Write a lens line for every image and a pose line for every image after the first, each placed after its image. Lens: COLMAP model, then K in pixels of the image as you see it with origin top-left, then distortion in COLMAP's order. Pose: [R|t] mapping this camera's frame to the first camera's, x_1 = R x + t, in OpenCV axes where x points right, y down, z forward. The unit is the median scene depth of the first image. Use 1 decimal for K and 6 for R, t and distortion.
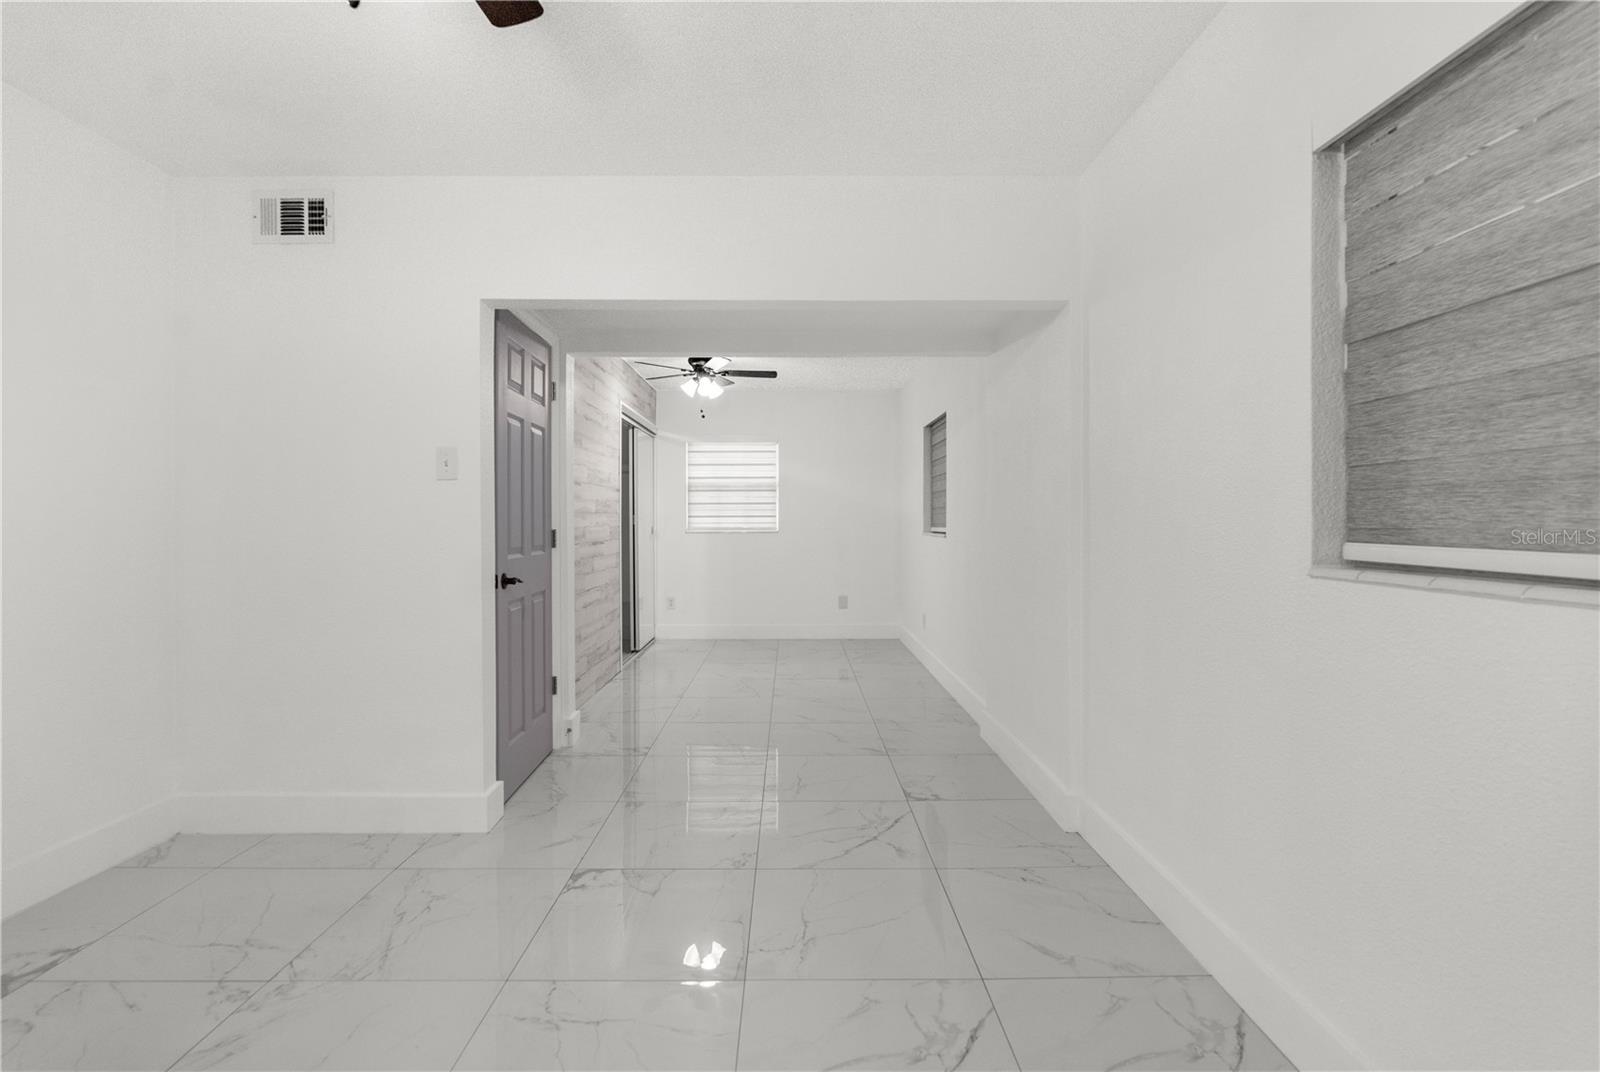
lens RADIAL K [[729.2, 0, 800.0], [0, 729.2, 528.4], [0, 0, 1]] dist [-0.018250, 0.008575]
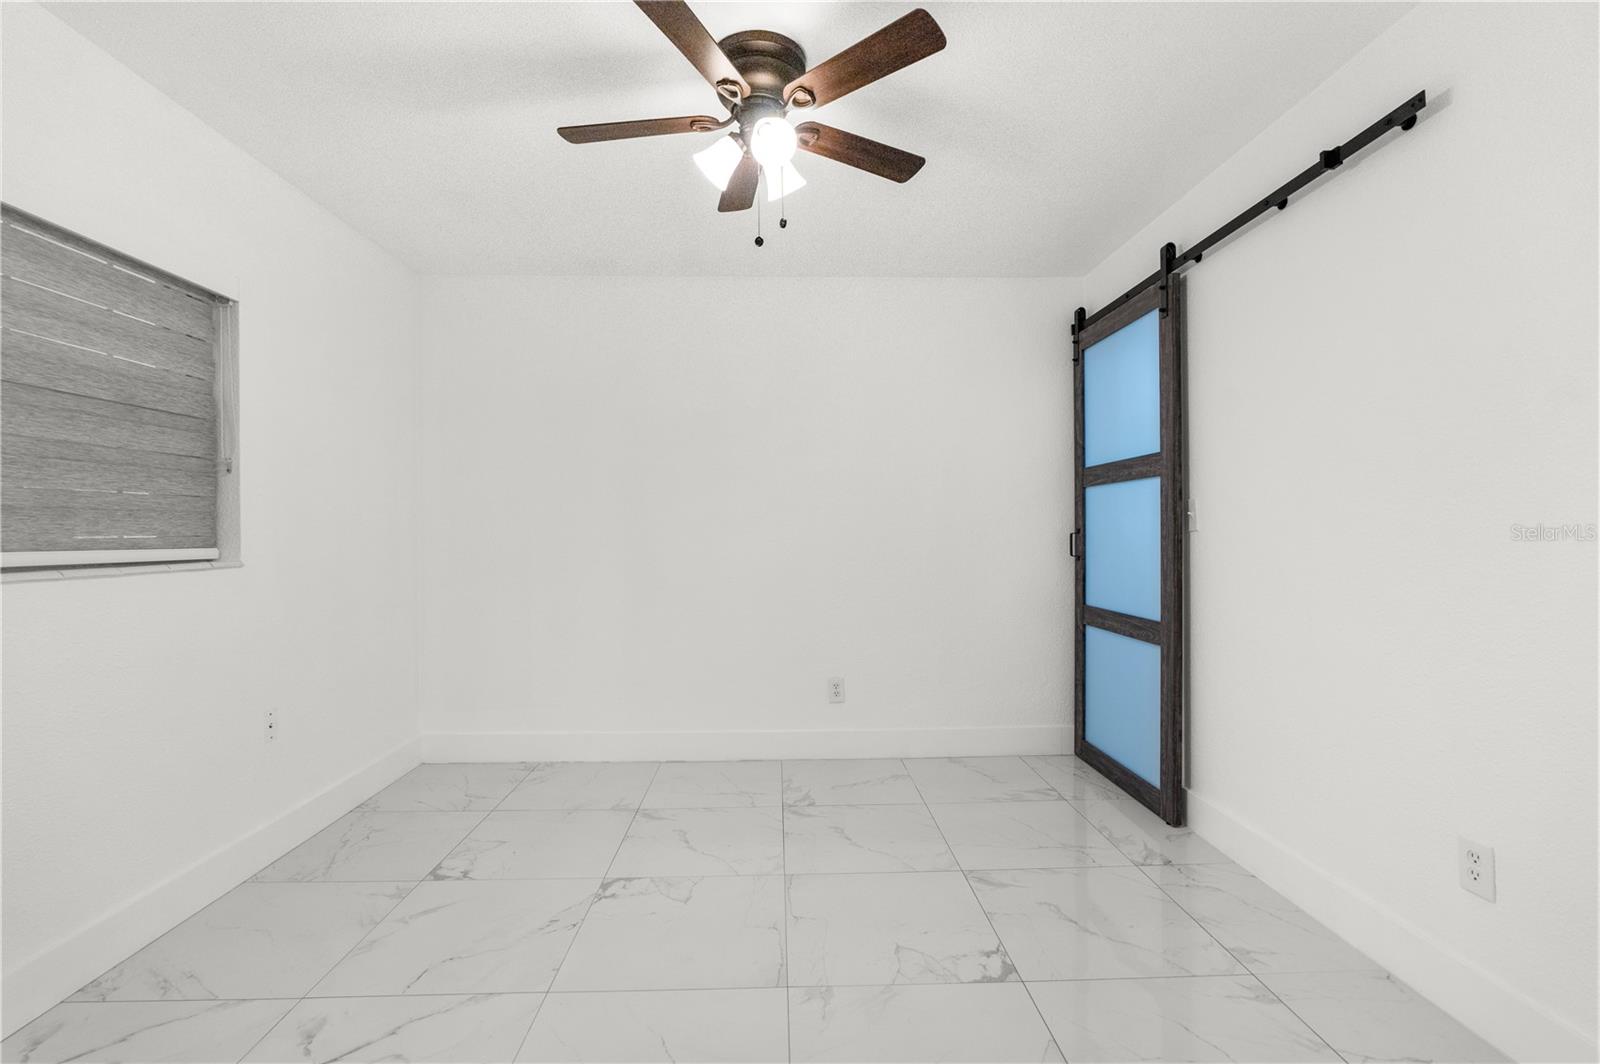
lens RADIAL K [[729.2, 0, 800.2], [0, 729.2, 530.5], [0, 0, 1]] dist [-0.018250, 0.008575]
pose [[-0.999837, 0.000142, -0.018082, -0.618603], [-0.000056, 0.999940, 0.010966, -0.031910], [0.018082, 0.010966, -0.999776, 2.531289]]
